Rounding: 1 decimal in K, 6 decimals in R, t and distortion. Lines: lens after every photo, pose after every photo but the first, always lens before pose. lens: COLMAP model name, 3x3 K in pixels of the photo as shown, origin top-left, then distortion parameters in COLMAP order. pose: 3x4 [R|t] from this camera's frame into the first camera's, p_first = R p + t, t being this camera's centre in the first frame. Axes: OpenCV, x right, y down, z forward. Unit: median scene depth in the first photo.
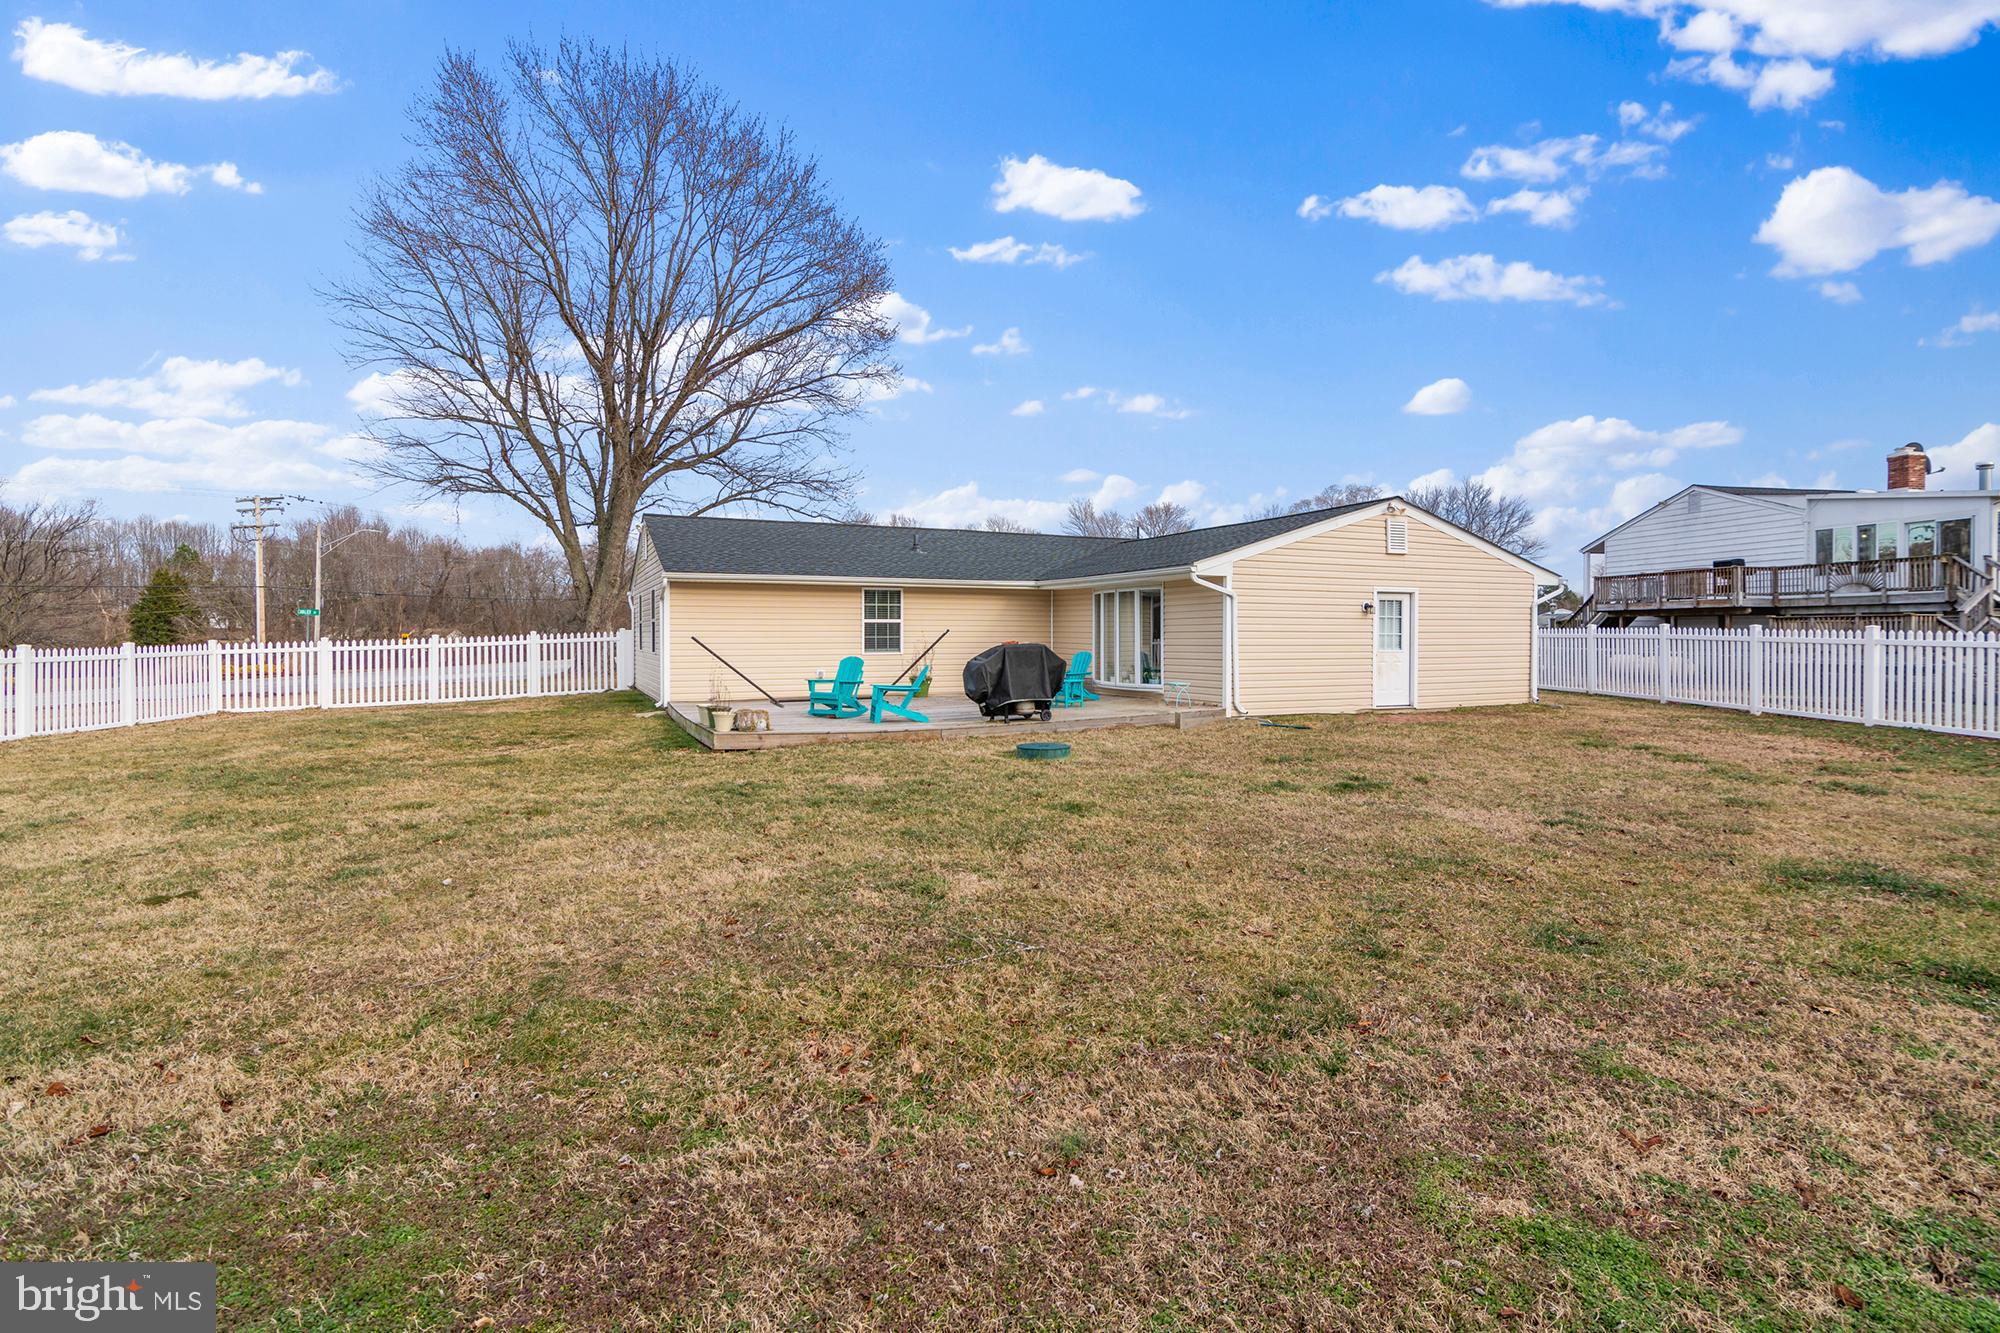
lens RADIAL K [[978.0, 0, 1002.2], [0, 978.0, 647.8], [0, 0, 1]] dist [-0.015410, -0.000348]
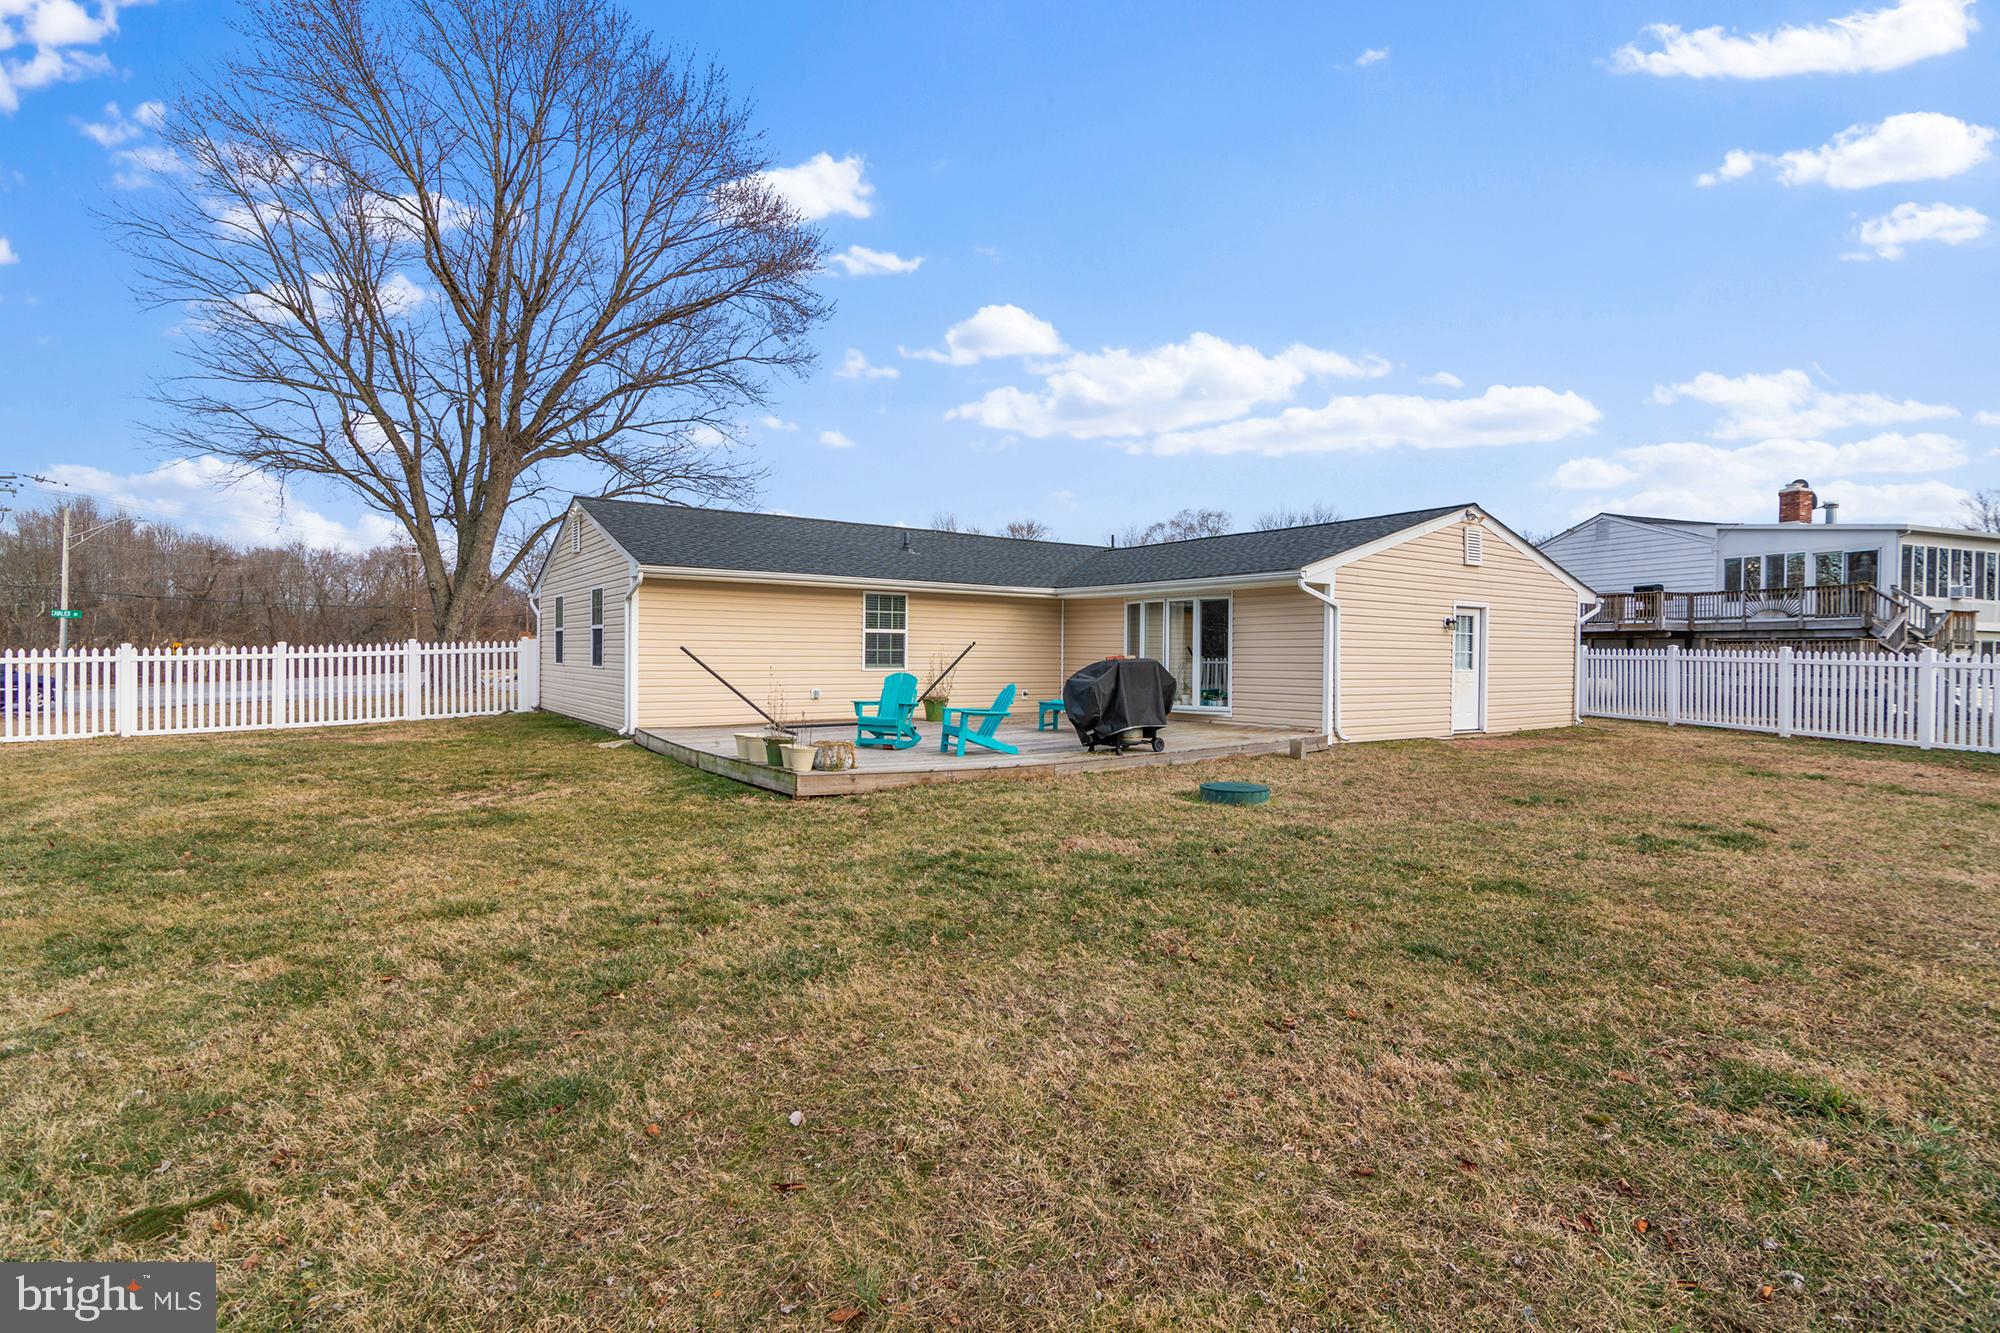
lens RADIAL K [[975.0, 0, 1000.0], [0, 975.0, 666.5], [0, 0, 1]] dist [-0.014077, -0.000617]
pose [[0.985028, 0.007650, 0.172226, -0.136012], [-0.007747, 0.999970, -0.000112, 0.001988], [-0.172221, -0.001224, 0.985058, 0.120788]]
